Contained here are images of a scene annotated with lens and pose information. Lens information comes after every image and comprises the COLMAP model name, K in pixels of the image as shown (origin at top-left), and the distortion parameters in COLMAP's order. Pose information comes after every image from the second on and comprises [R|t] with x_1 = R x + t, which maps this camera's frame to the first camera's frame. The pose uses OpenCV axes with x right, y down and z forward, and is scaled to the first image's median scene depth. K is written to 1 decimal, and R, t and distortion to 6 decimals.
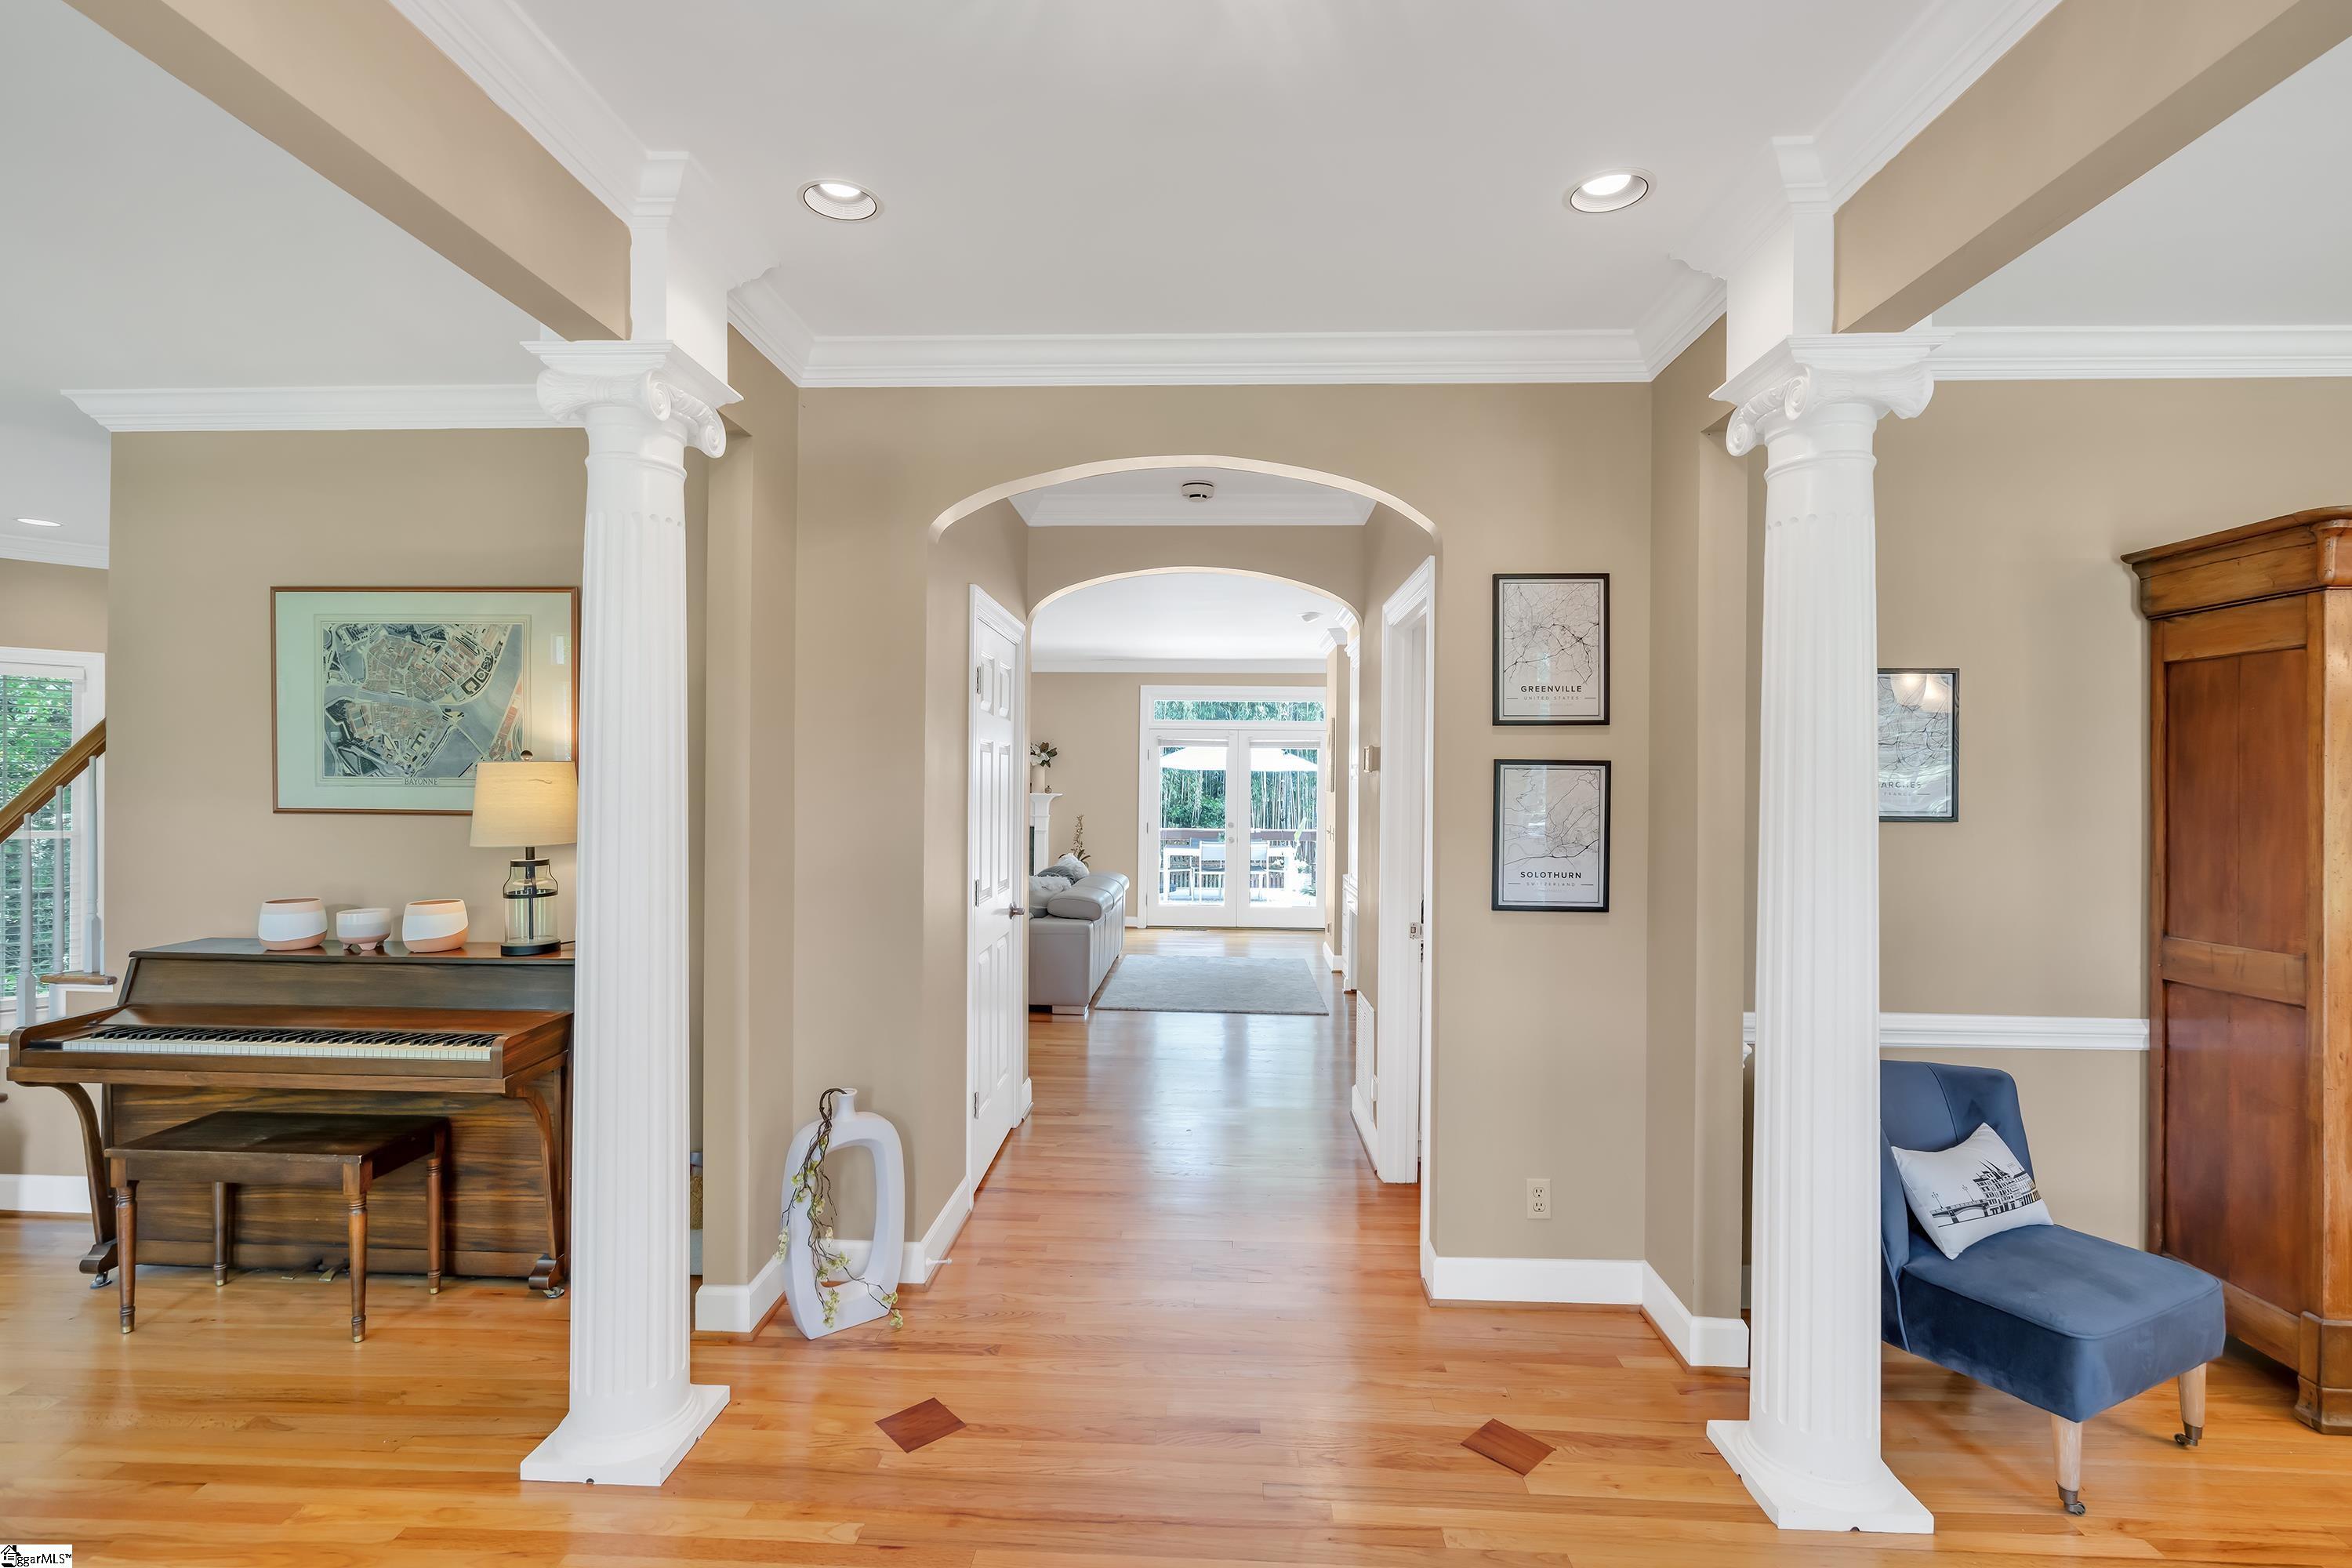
lens RADIAL K [[1063.4, 0, 1177.9], [0, 1063.4, 785.7], [0, 0, 1]] dist [0.000693, 0.000001]
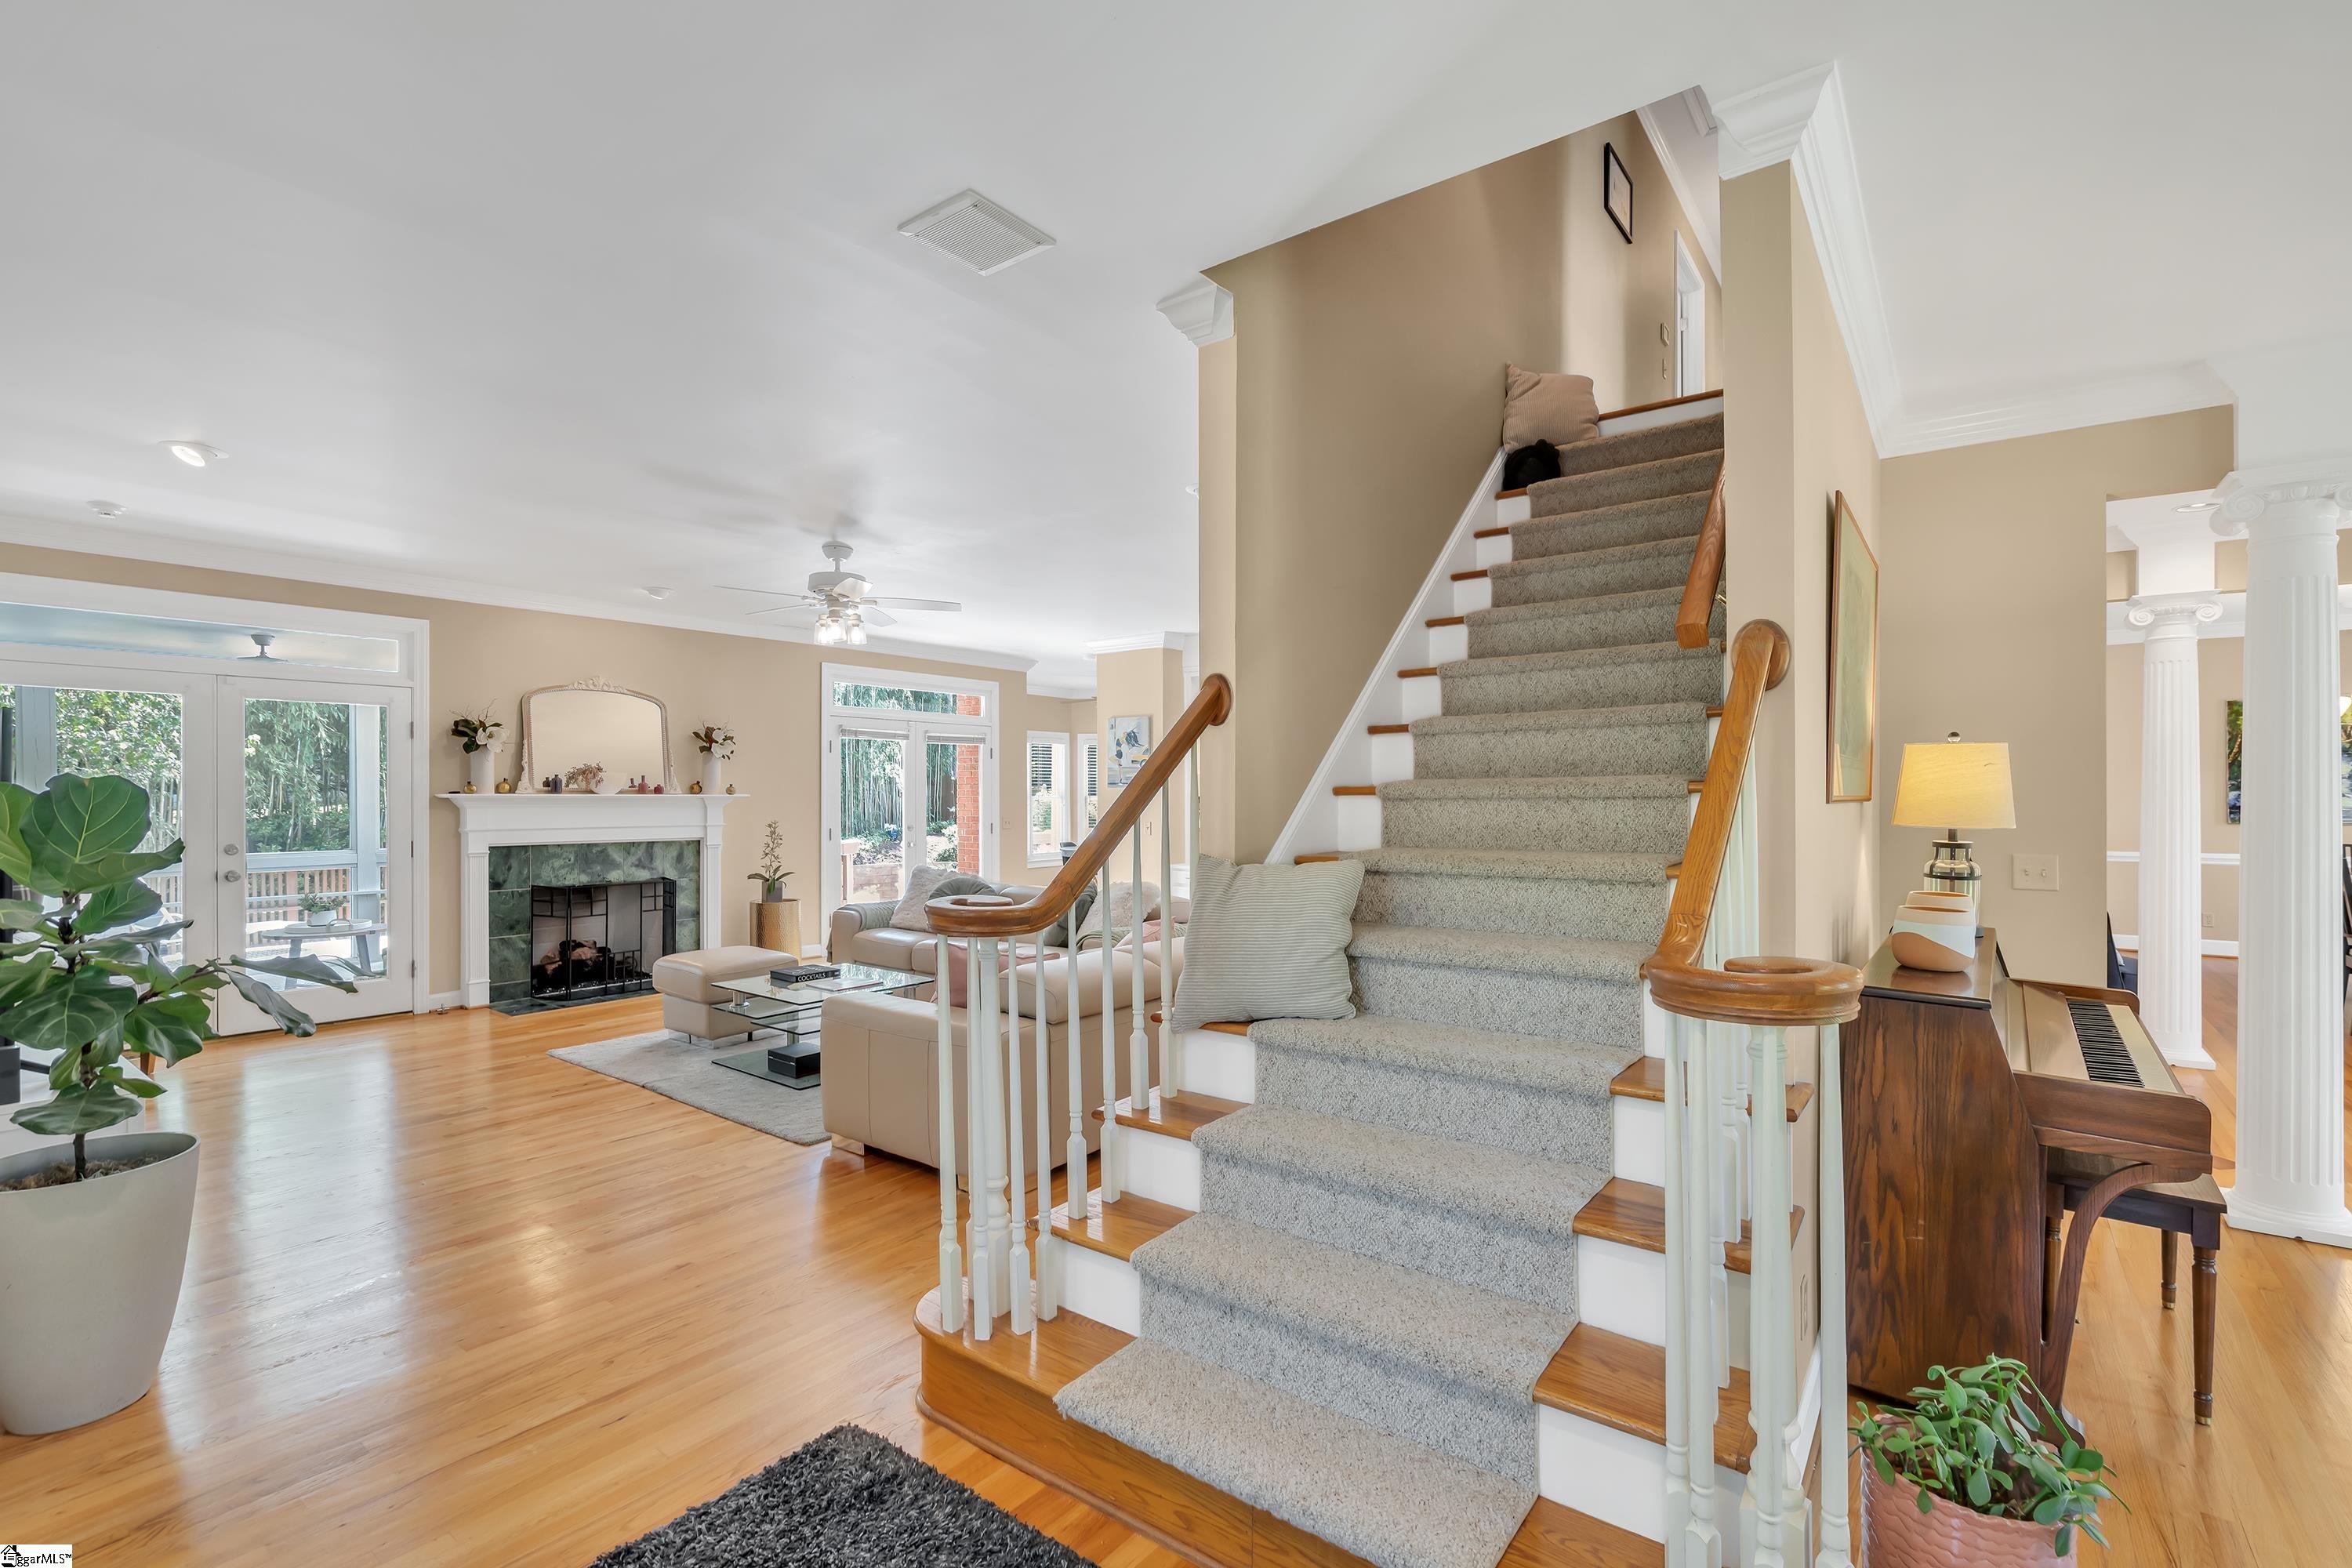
lens RADIAL K [[1063.4, 0, 1177.1], [0, 1063.4, 787.4], [0, 0, 1]] dist [0.000693, 0.000001]
pose [[0.565609, -0.007596, 0.824639, -1.740254], [0.009454, 0.999952, 0.002726, 0.008191], [-0.824620, 0.006254, 0.565653, 0.972716]]
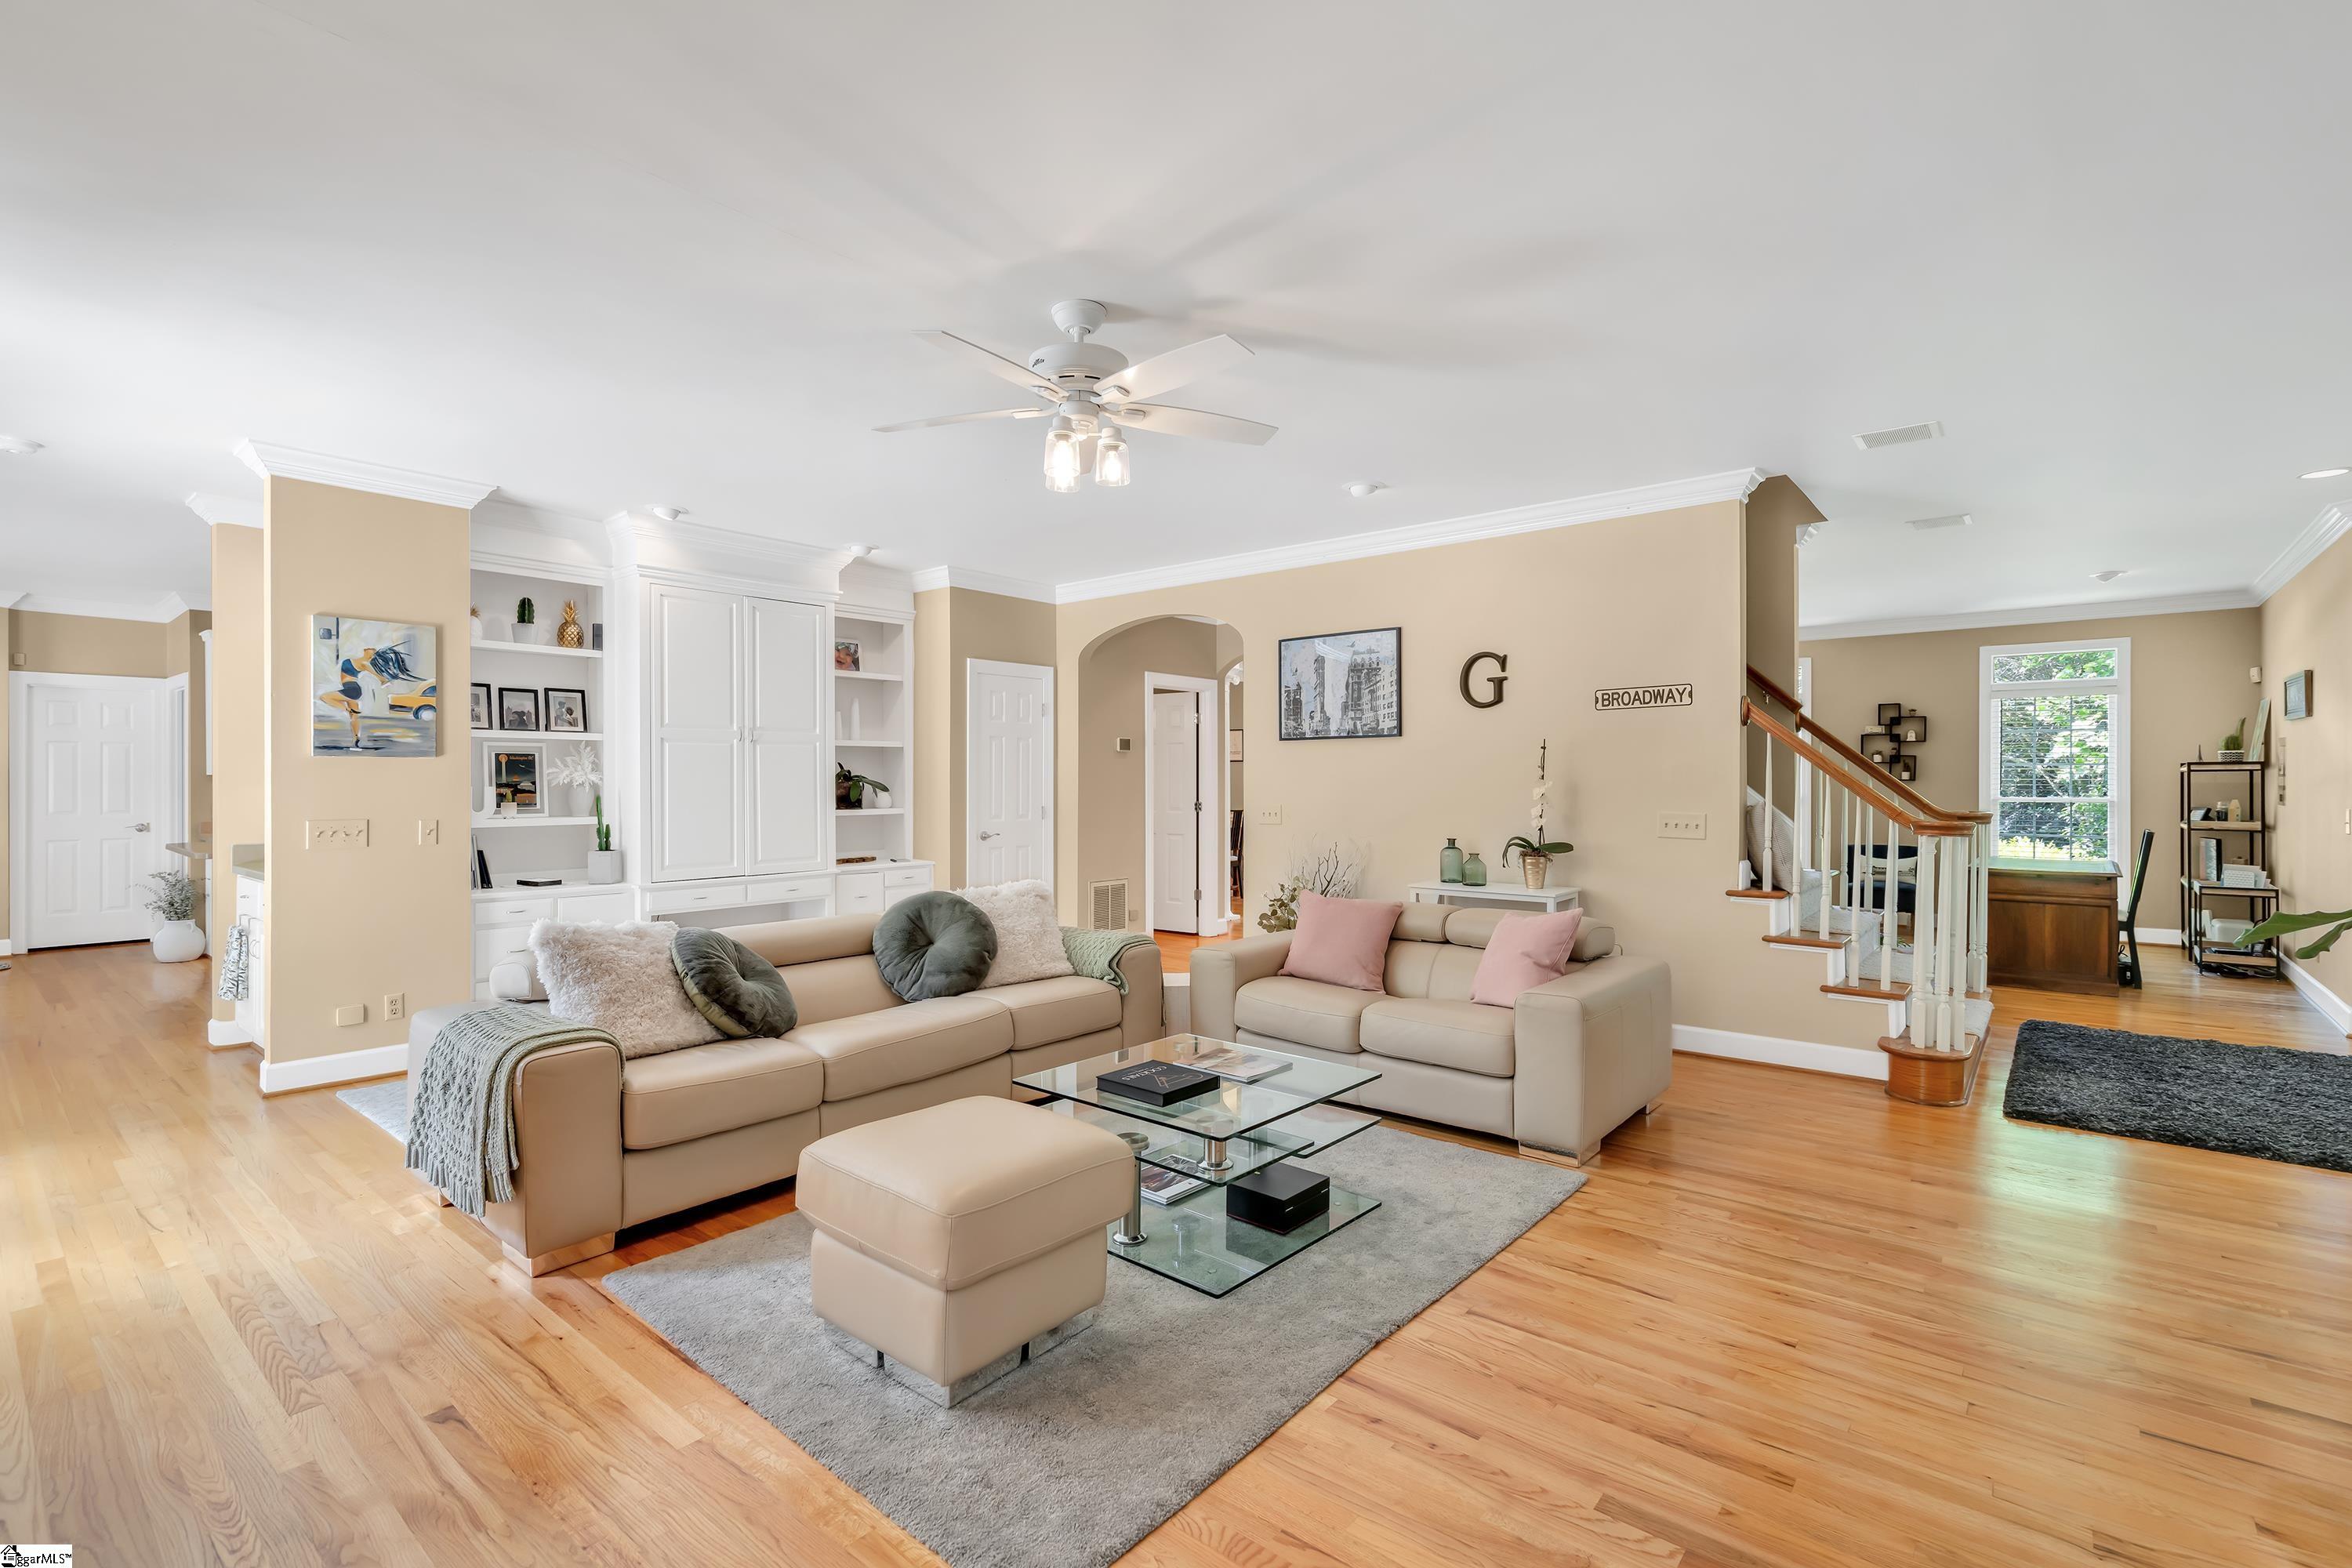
lens RADIAL K [[1063.4, 0, 1180.8], [0, 1063.4, 792.3], [0, 0, 1]] dist [0.000693, 0.000001]
pose [[-0.800264, -0.017290, 0.599398, -1.276152], [-0.007192, 0.999789, 0.019237, 0.026432], [-0.599604, 0.011084, -0.800220, 3.048849]]
